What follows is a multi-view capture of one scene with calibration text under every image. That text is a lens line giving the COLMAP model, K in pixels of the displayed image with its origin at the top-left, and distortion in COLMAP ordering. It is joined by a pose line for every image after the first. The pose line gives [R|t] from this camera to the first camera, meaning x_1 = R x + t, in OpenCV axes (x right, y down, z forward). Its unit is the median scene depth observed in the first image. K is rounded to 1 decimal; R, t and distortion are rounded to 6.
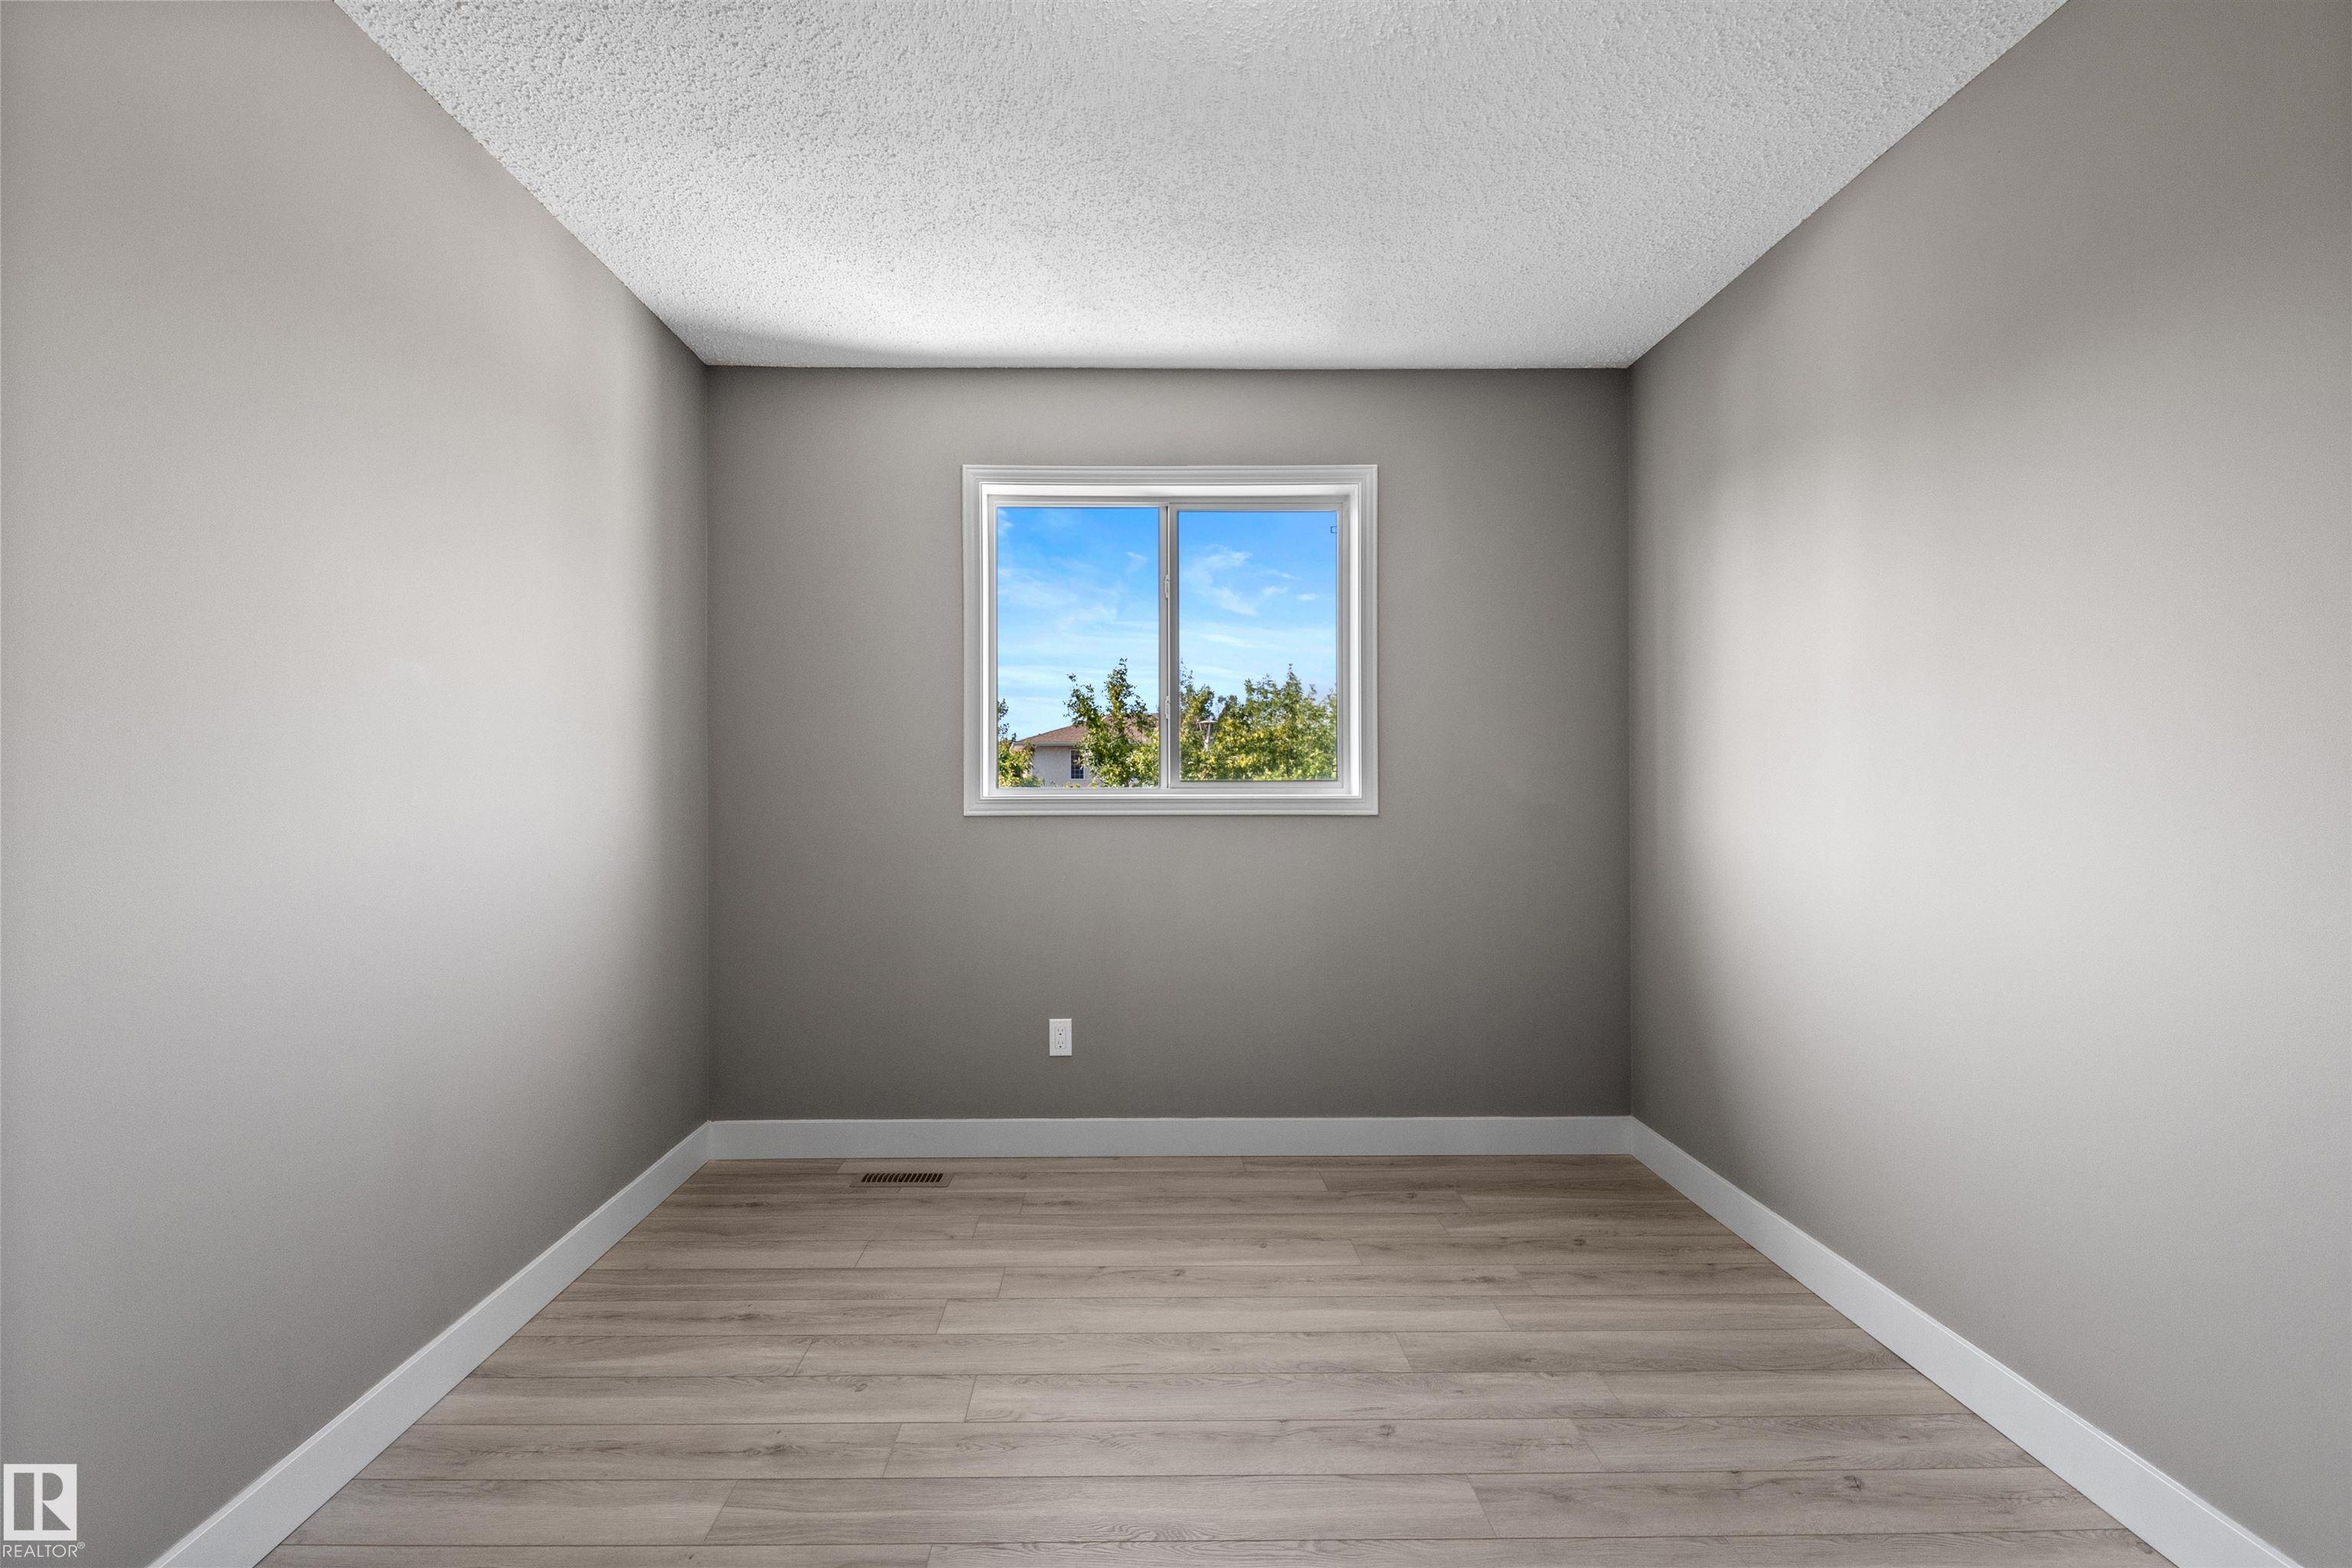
lens RADIAL K [[1046.1, 0, 1145.1], [0, 1046.1, 774.7], [0, 0, 1]] dist [0.009578, -0.006827]
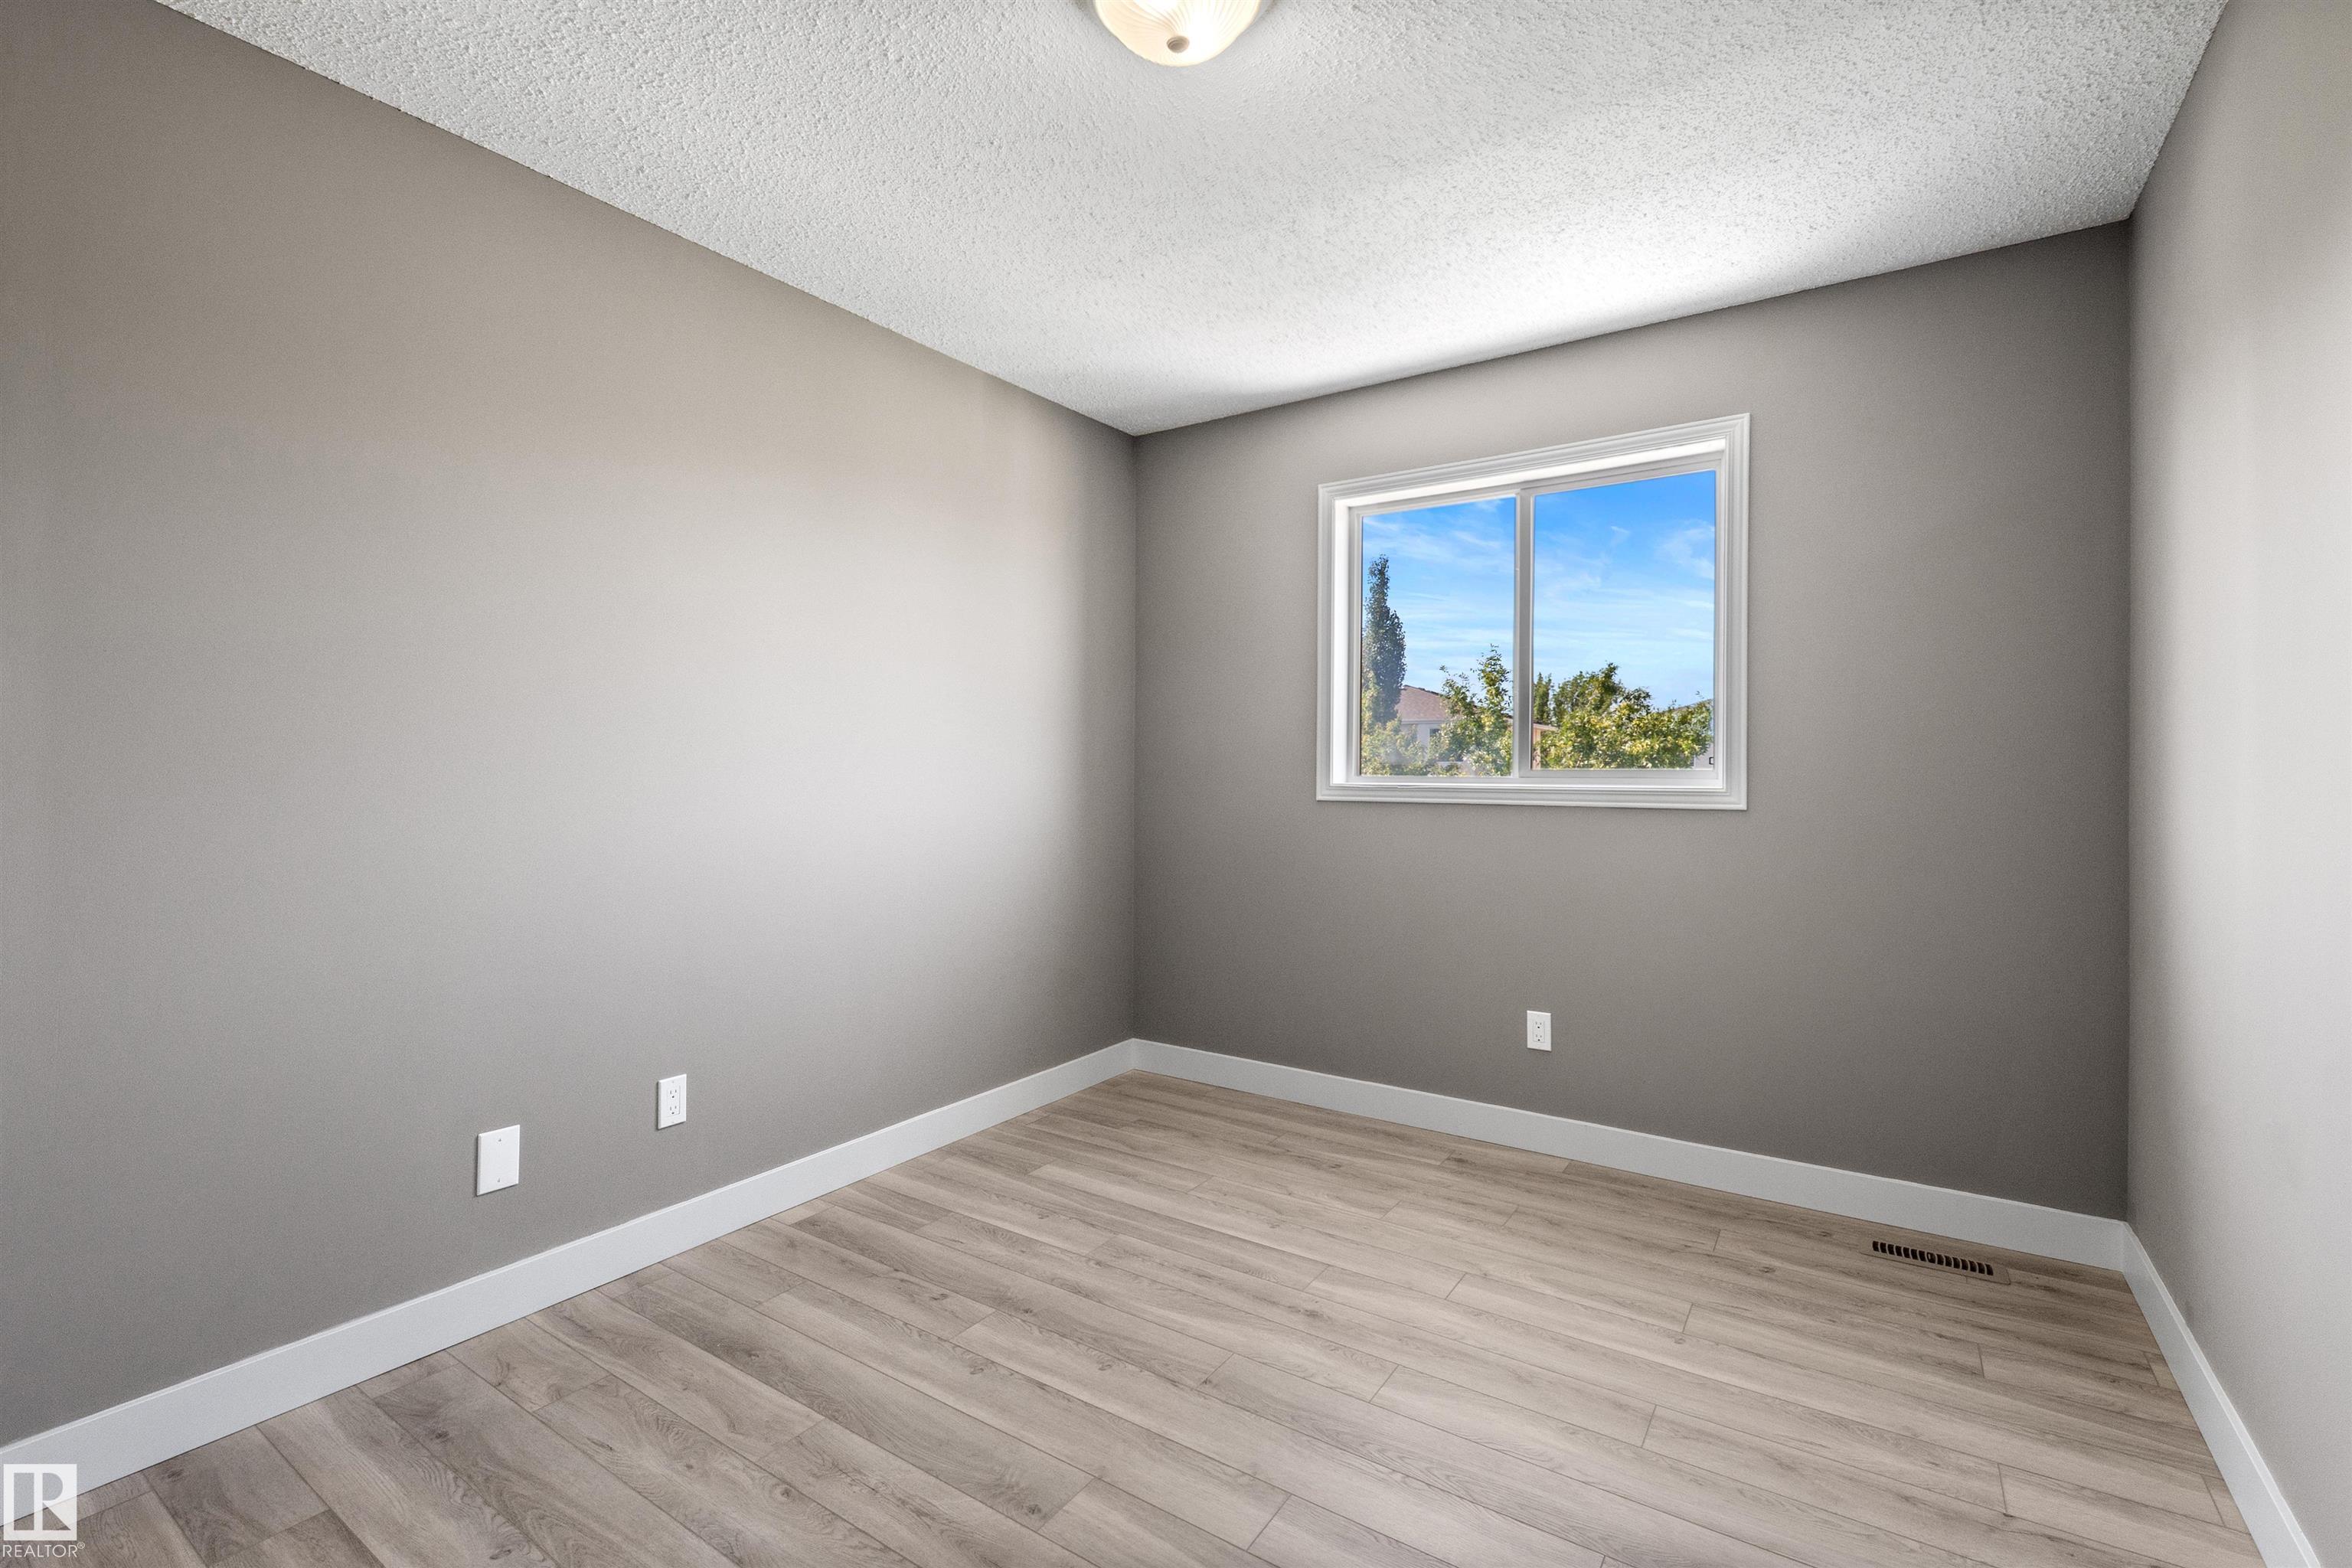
lens RADIAL K [[1046.1, 0, 1147.8], [0, 1046.1, 769.1], [0, 0, 1]] dist [0.009578, -0.006827]
pose [[0.814335, 0.004635, -0.580377, 0.372513], [0.000731, 0.999959, 0.009011, -0.005150], [0.580395, -0.007762, 0.814298, -0.017577]]
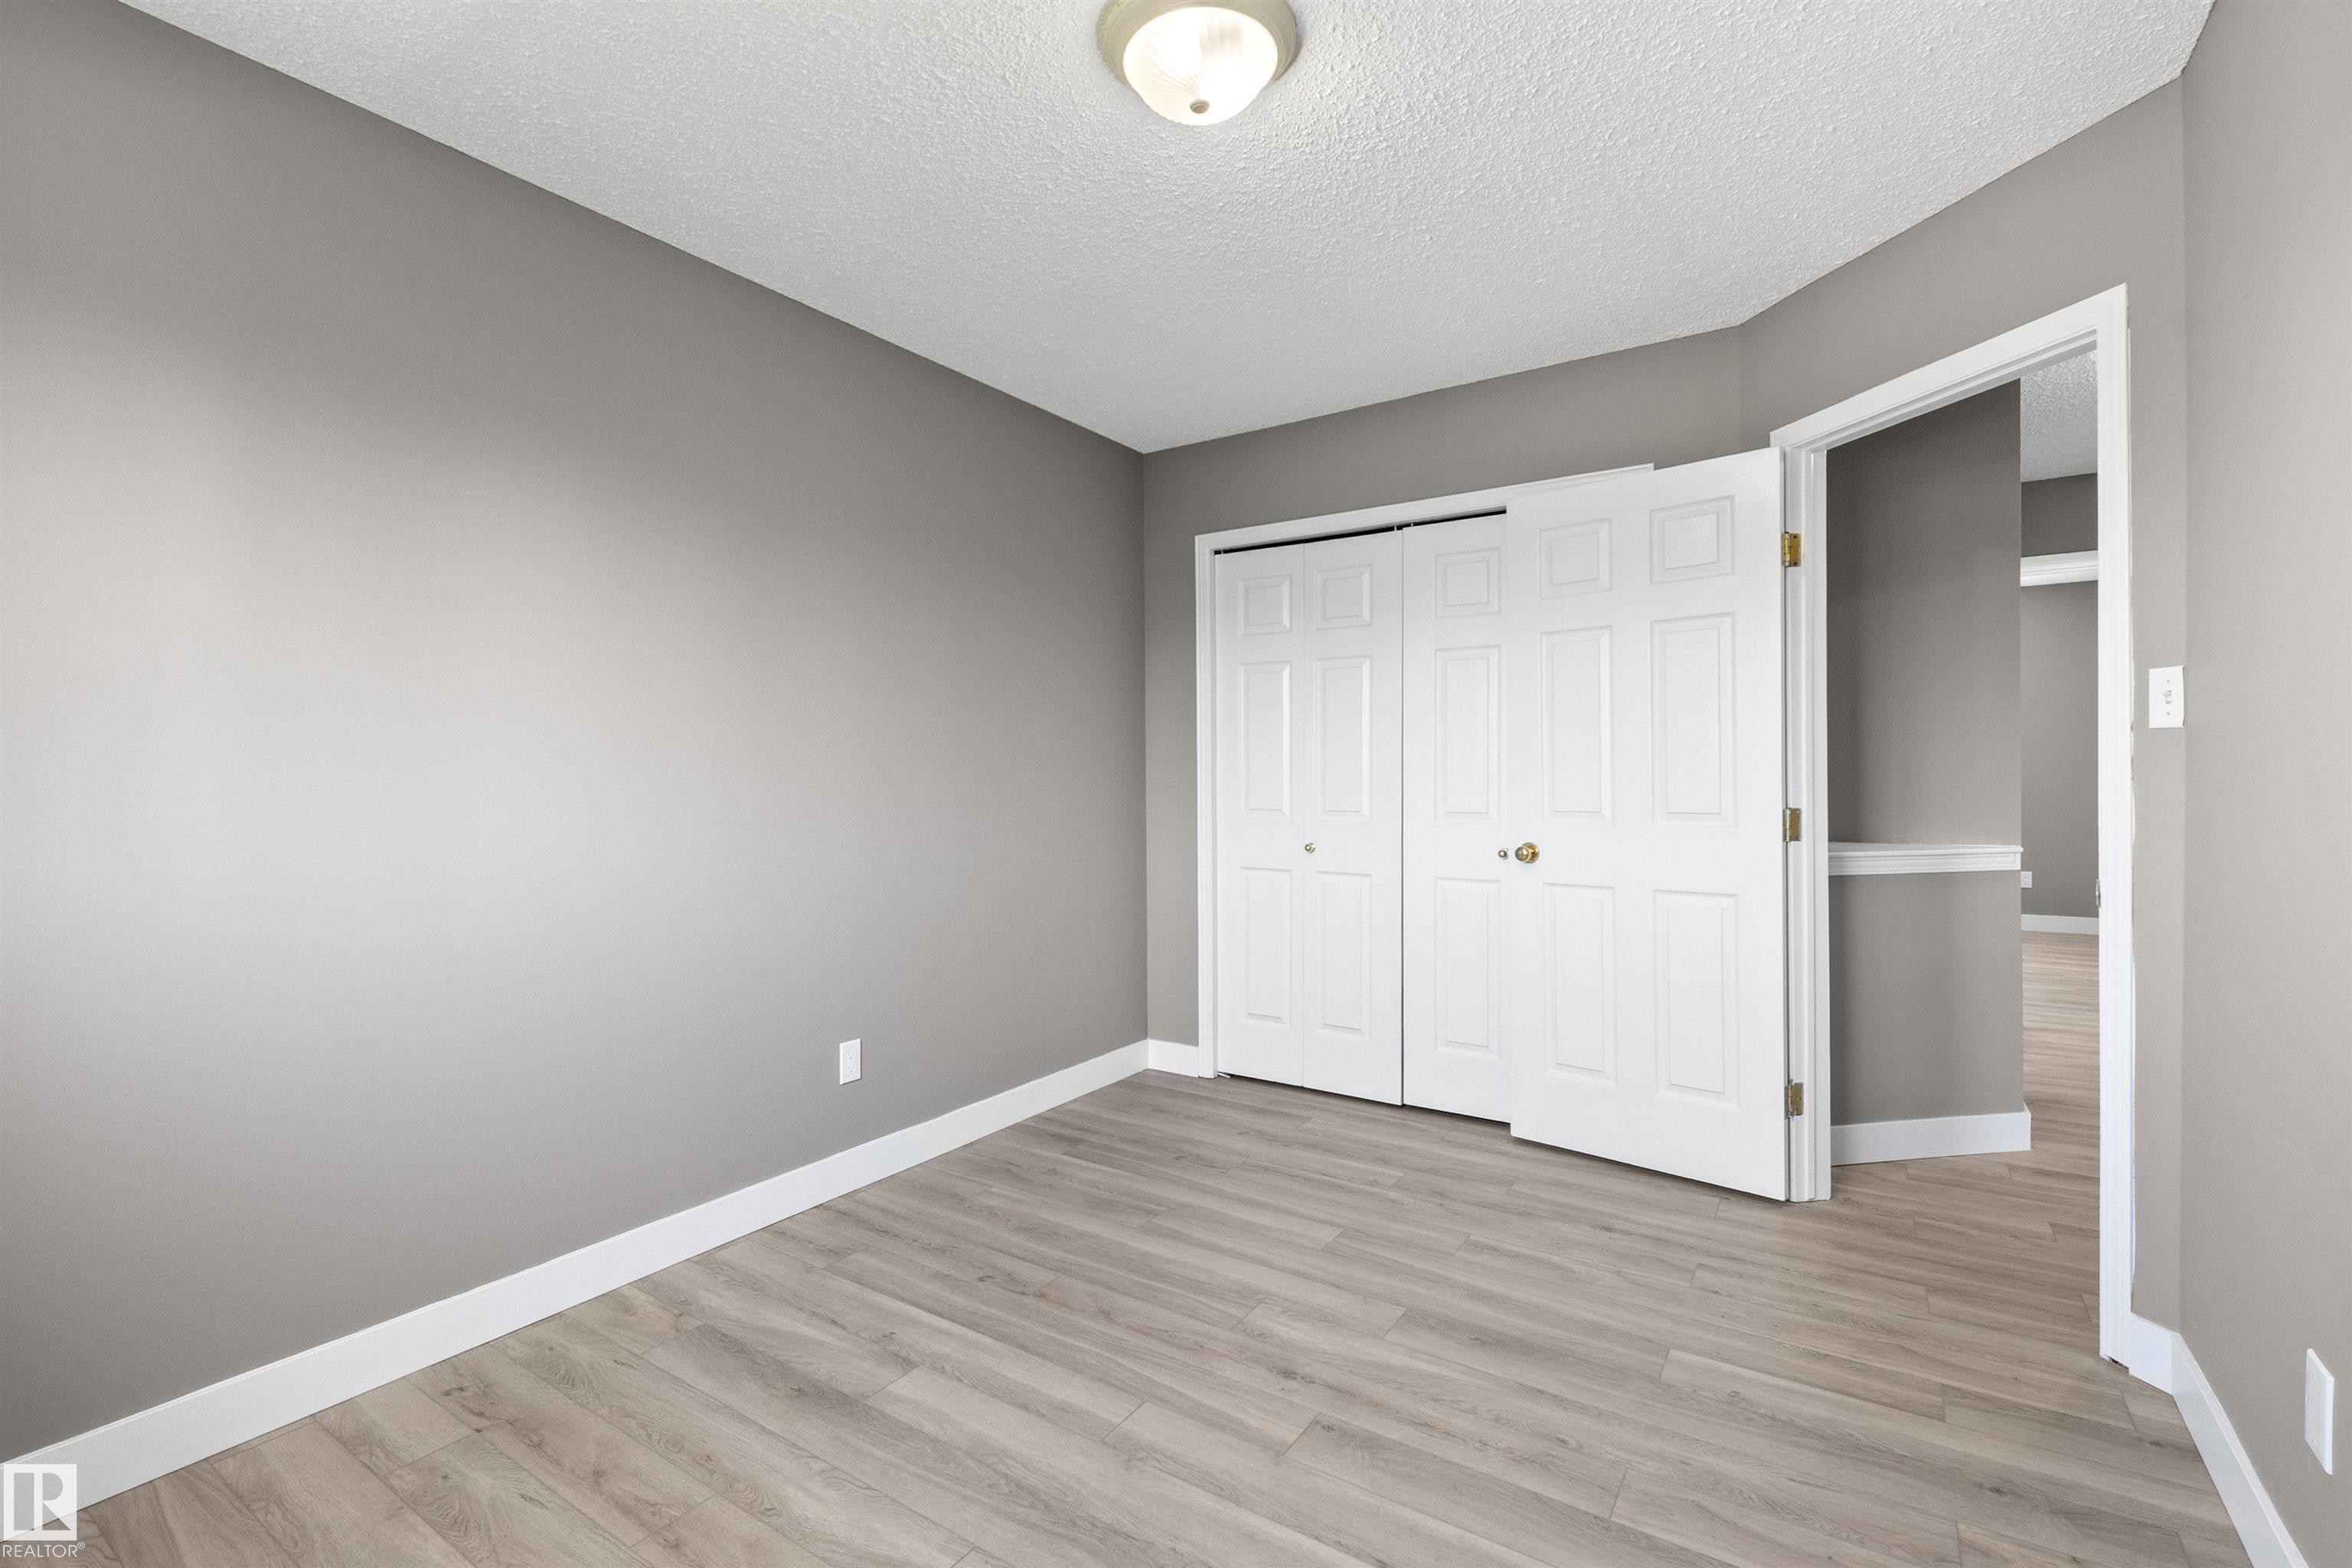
lens RADIAL K [[1046.1, 0, 1135.6], [0, 1046.1, 778.1], [0, 0, 1]] dist [0.009578, -0.006827]
pose [[-0.810473, 0.005016, 0.585754, -0.304569], [0.002249, 0.999983, -0.005452, 0.003586], [-0.585771, -0.003101, -0.810471, 1.023965]]
